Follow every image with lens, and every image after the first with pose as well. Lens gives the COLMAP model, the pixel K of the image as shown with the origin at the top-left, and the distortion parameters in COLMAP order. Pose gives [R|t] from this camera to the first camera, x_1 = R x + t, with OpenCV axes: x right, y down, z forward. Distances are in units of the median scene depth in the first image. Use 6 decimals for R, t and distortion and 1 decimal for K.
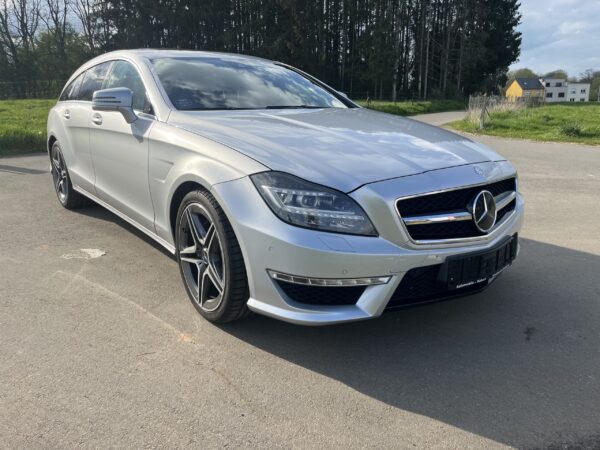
lens RADIAL K [[452.0, 0, 301.0], [0, 452.0, 223.5], [0, 0, 1]] dist [0.067830, -0.094028]
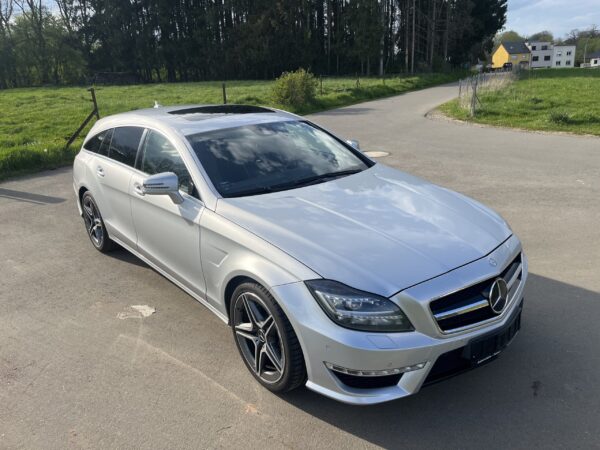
lens RADIAL K [[452.0, 0, 299.3], [0, 452.0, 225.1], [0, 0, 1]] dist [0.067830, -0.094028]
pose [[0.998815, -0.045712, 0.016674, -0.063416], [0.044615, 0.997134, 0.061093, -0.148951], [-0.019419, -0.060277, 0.997993, -0.084760]]
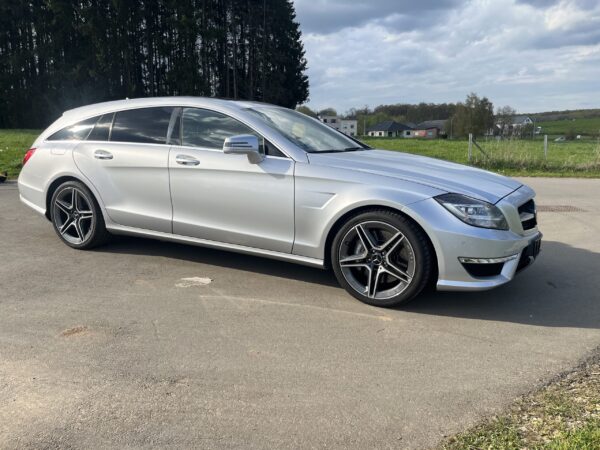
lens RADIAL K [[452.0, 0, 302.9], [0, 452.0, 226.0], [0, 0, 1]] dist [0.067830, -0.094028]
pose [[0.905016, -0.077034, 0.418344, -0.516427], [0.102003, 0.994073, -0.037618, 0.000368], [-0.412966, 0.076718, 0.907509, -0.080503]]
